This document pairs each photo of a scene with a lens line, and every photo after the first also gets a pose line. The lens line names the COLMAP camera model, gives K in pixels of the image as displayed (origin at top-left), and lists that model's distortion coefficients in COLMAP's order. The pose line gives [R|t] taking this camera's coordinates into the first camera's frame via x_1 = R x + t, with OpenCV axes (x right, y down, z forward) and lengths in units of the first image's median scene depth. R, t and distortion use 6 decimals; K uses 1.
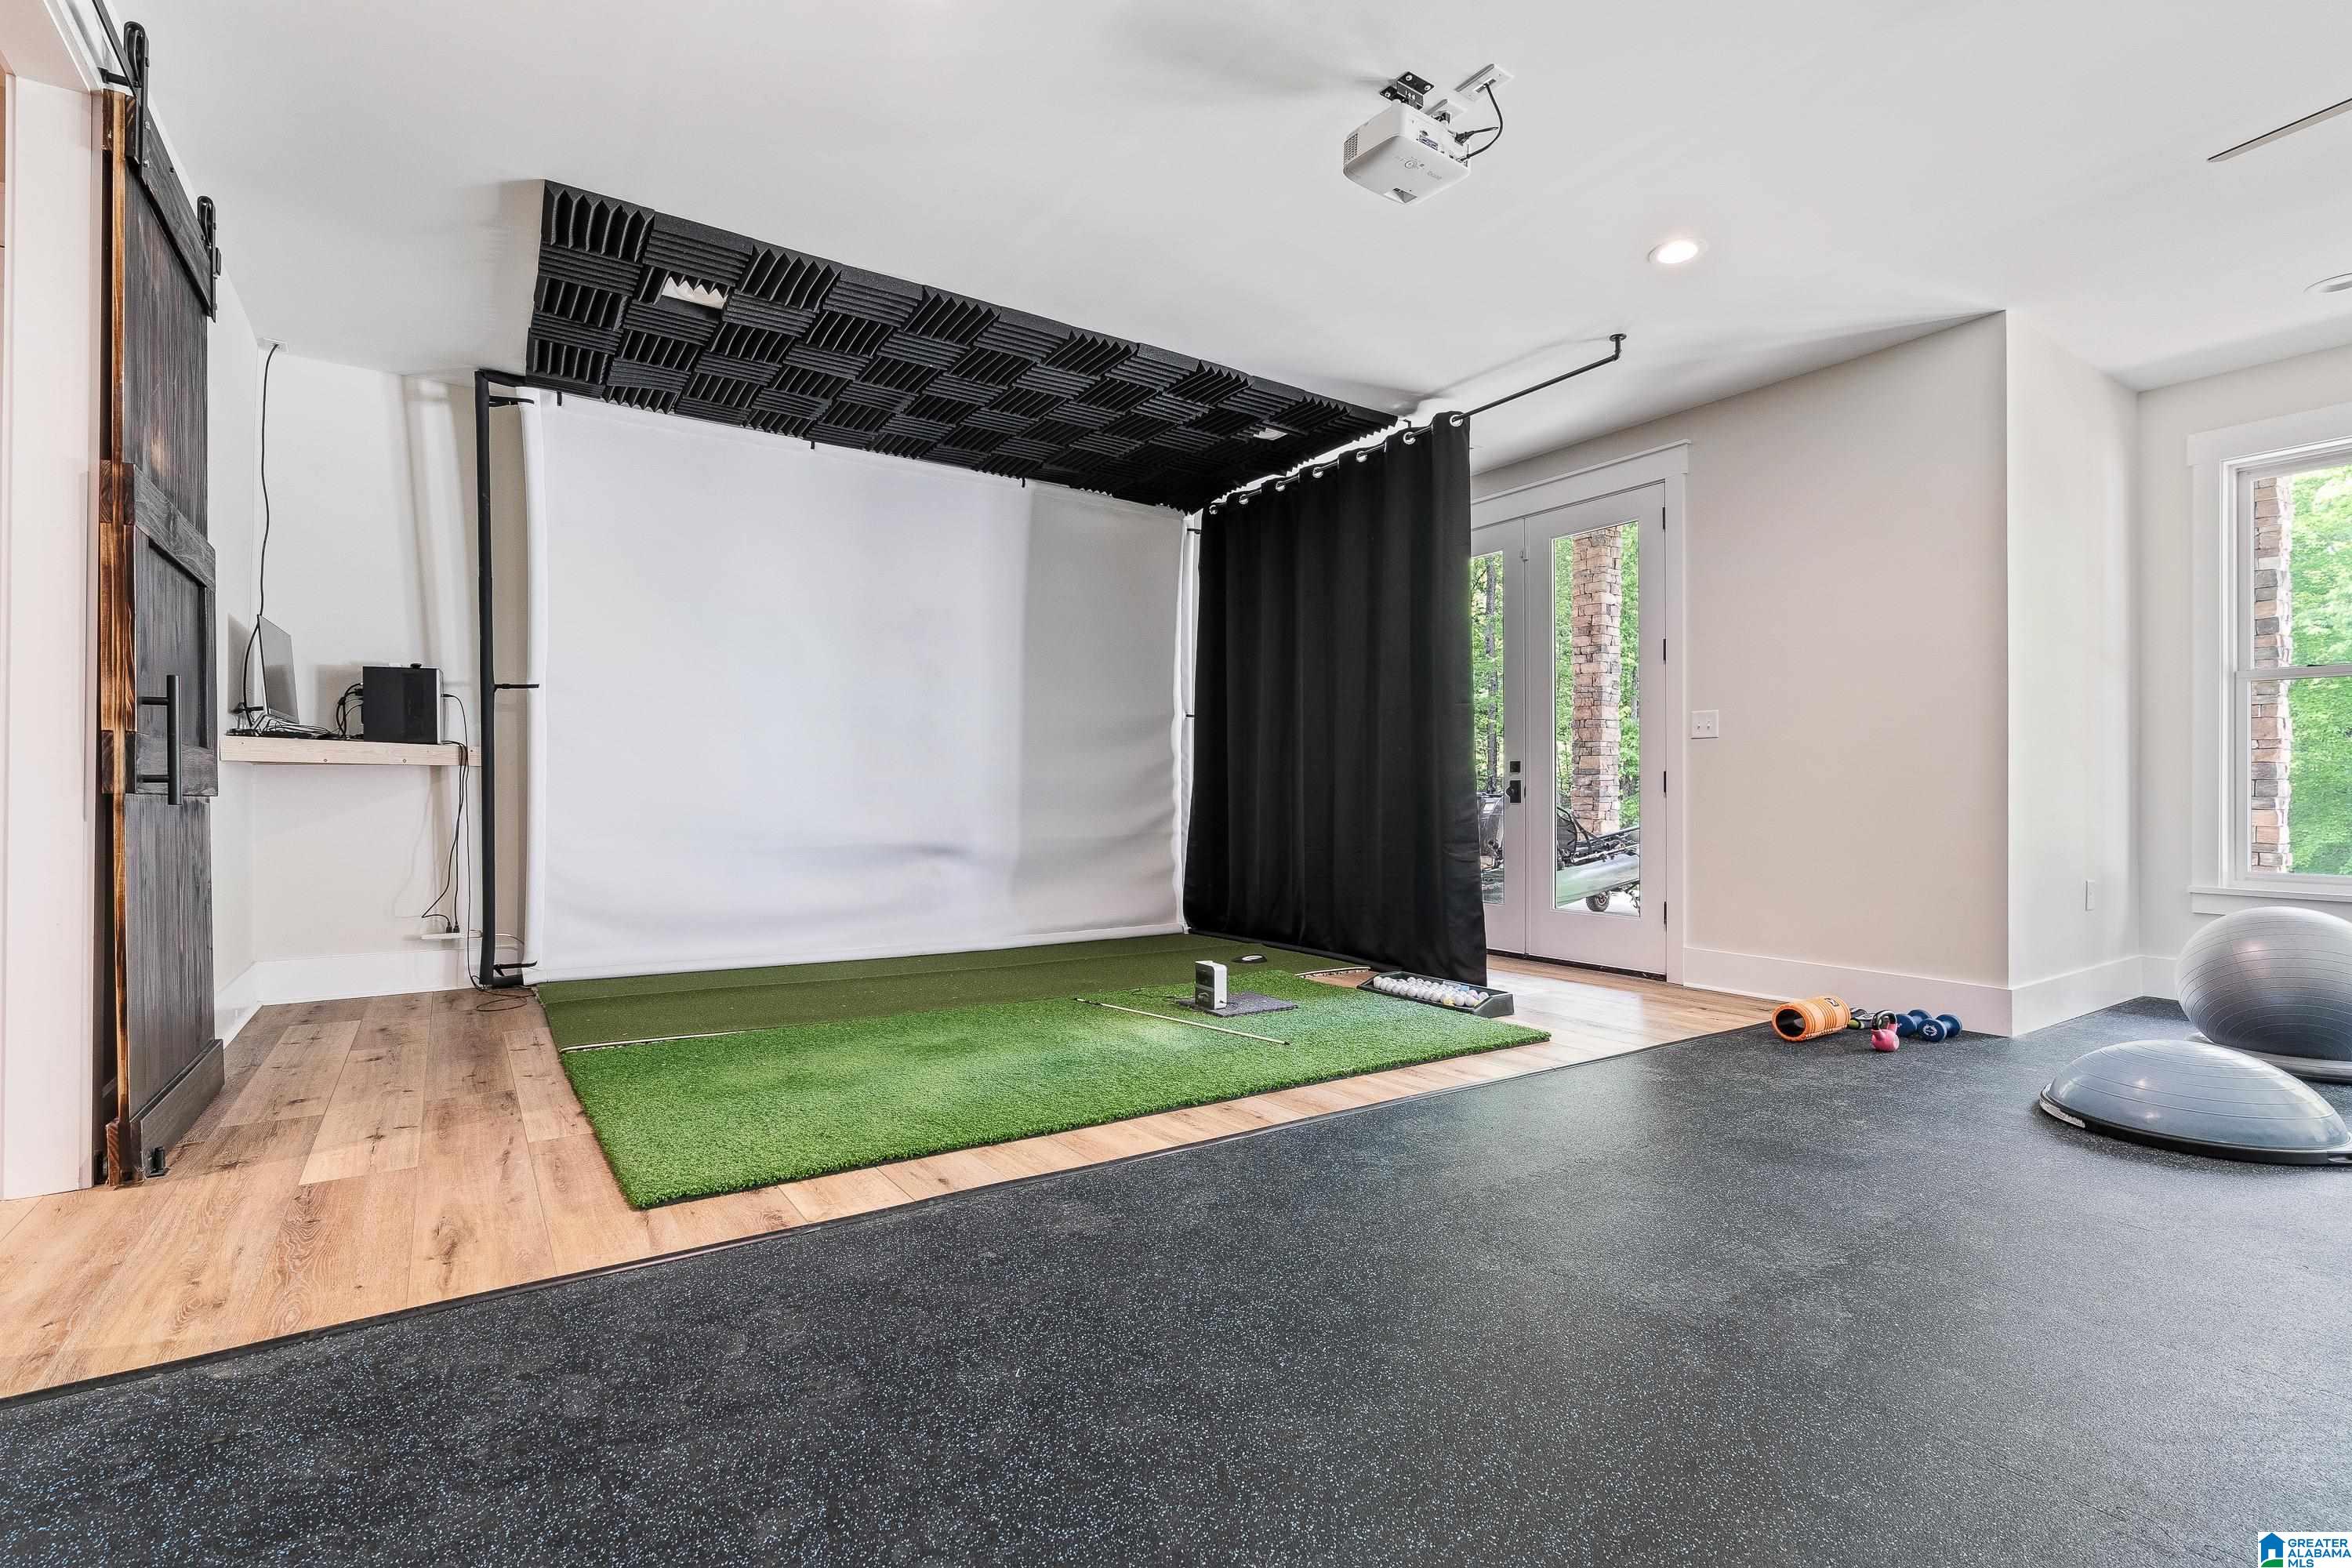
lens RADIAL K [[1065.4, 0, 1157.6], [0, 1065.4, 791.7], [0, 0, 1]] dist [-0.002953, -0.000434]
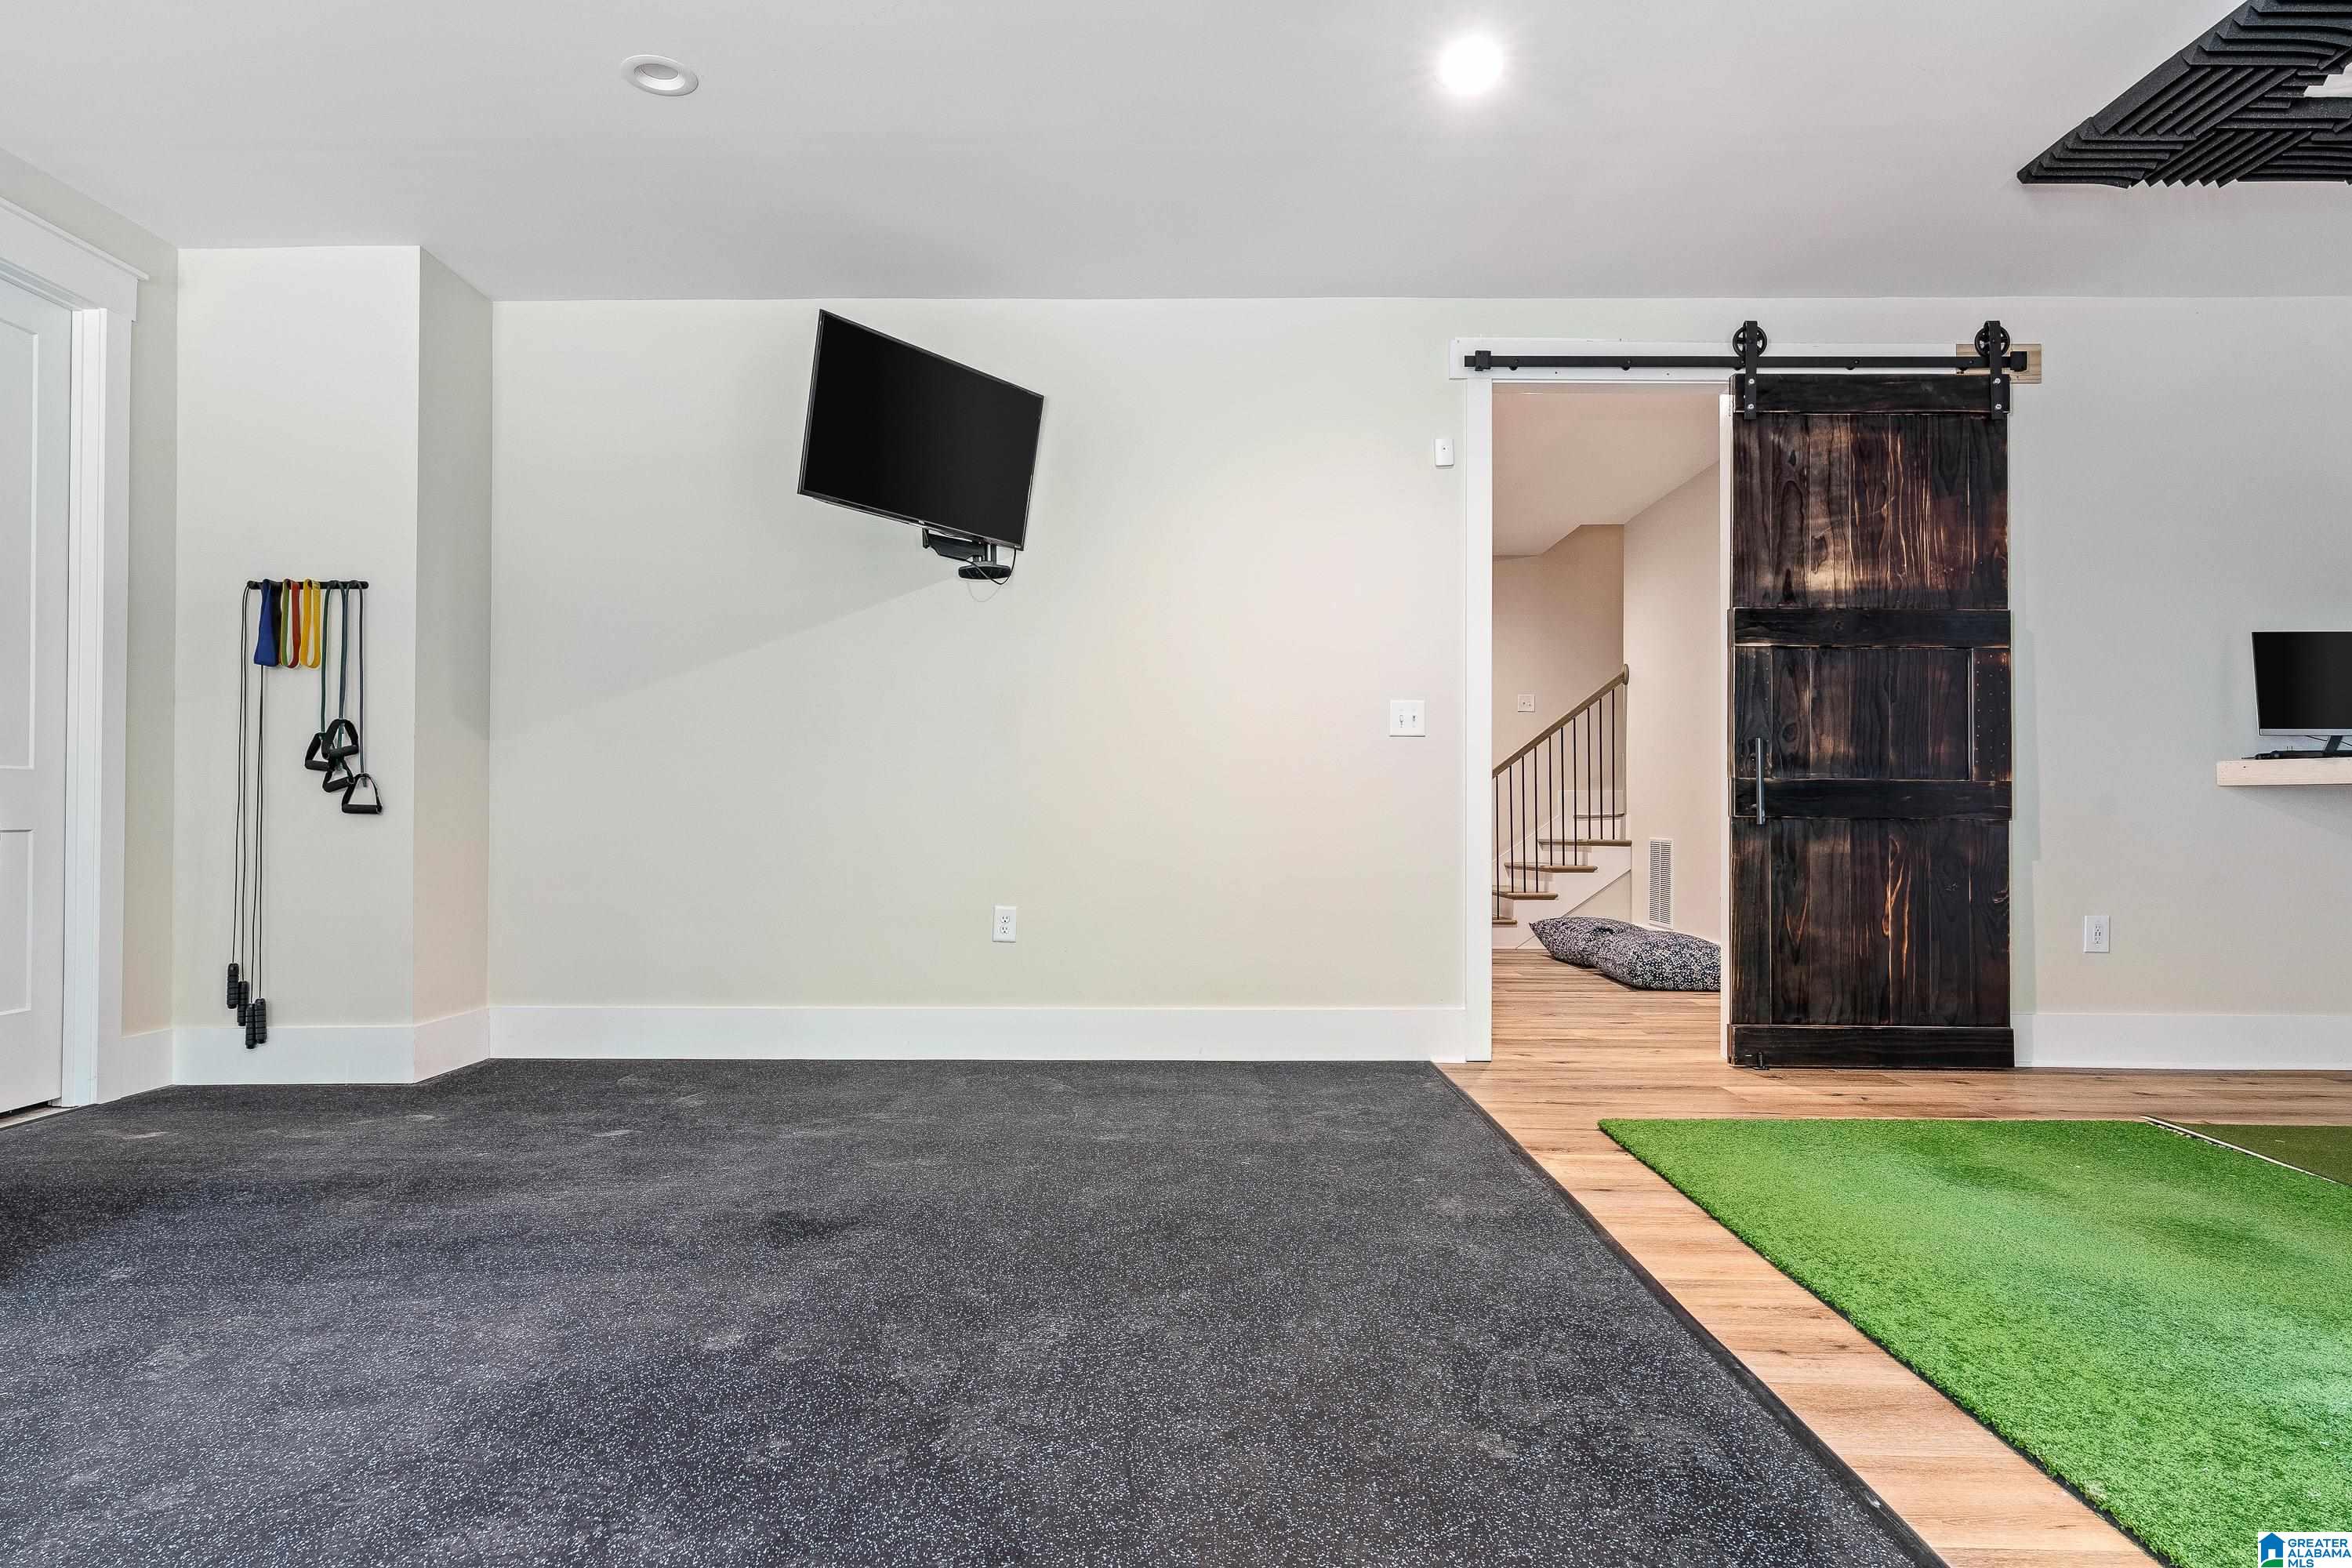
lens RADIAL K [[1324.0, 0, 1167.5], [0, 1324.0, 790.8], [0, 0, 1]] dist [-0.002493, 0.000120]
pose [[-0.566256, -0.019472, -0.824000, 1.064661], [-0.002338, 0.999755, -0.022019, 0.009602], [0.824226, -0.010542, -0.566162, 1.340874]]
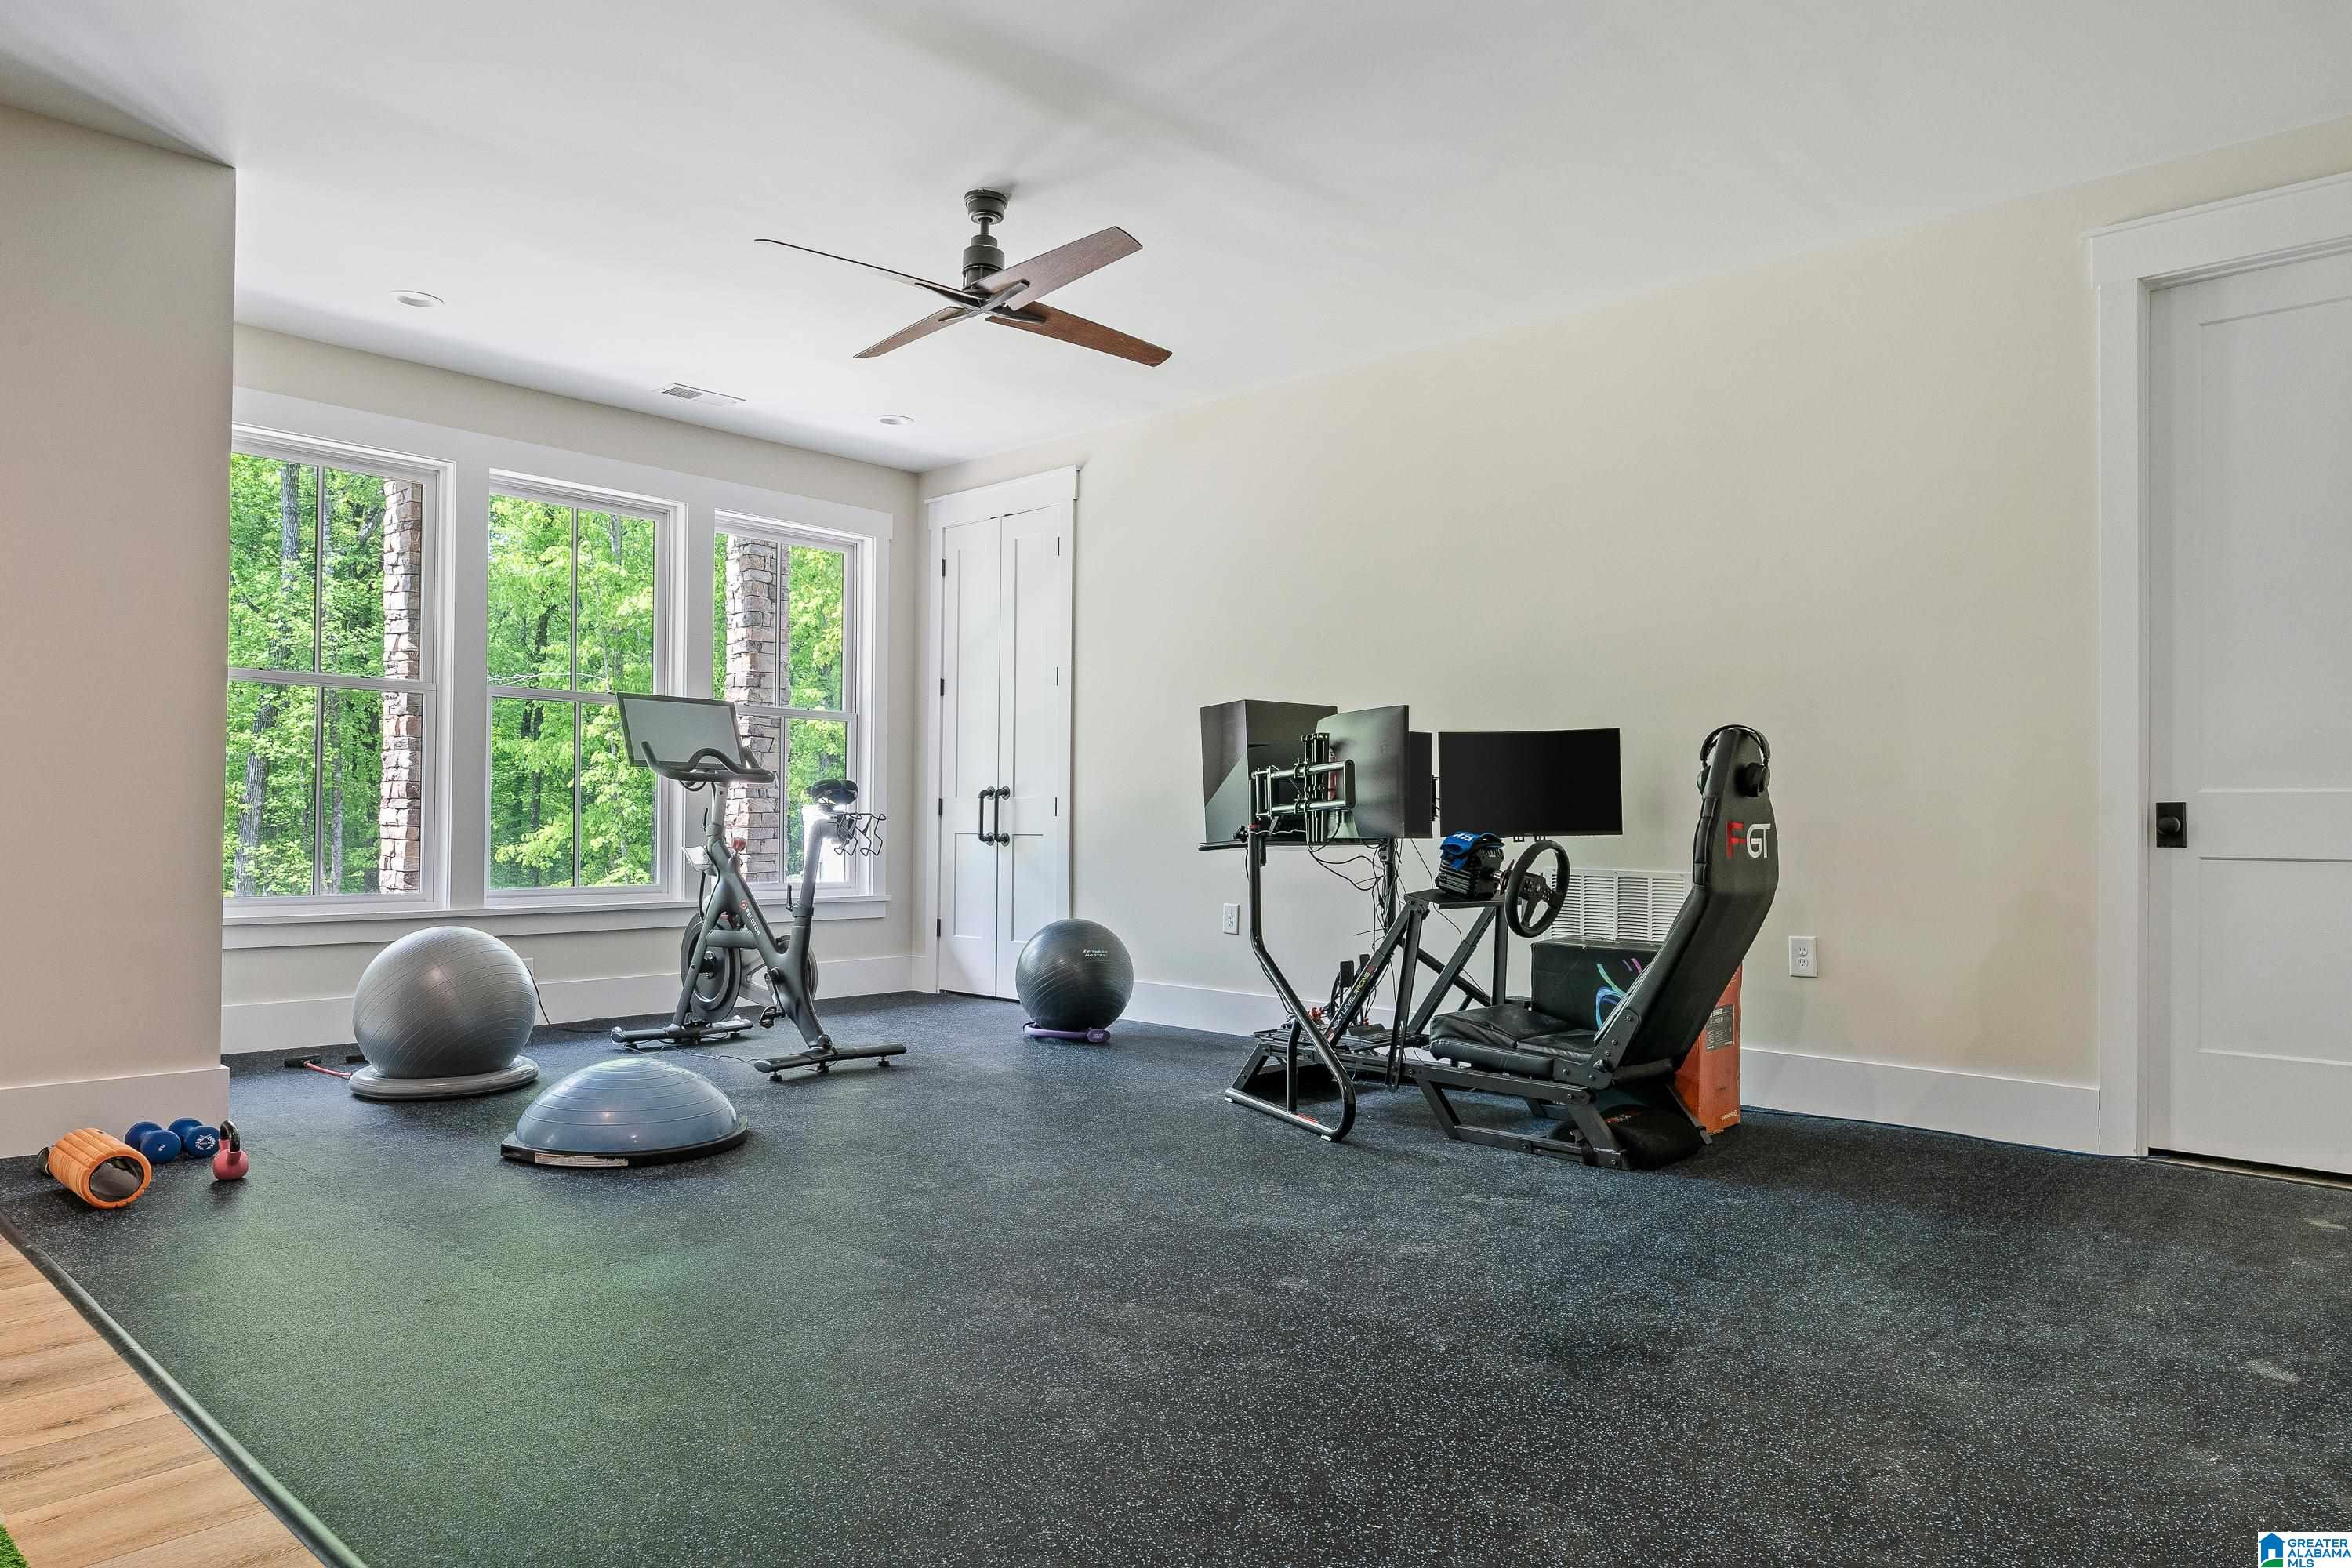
lens RADIAL K [[1463.9, 0, 1164.9], [0, 1463.9, 803.6], [0, 0, 1]] dist [0.003953, 0.000976]
pose [[-0.227570, 0.008256, 0.973727, -0.592734], [-0.014898, 0.999817, -0.011959, 0.000187], [-0.973648, -0.017228, -0.227405, 0.955391]]
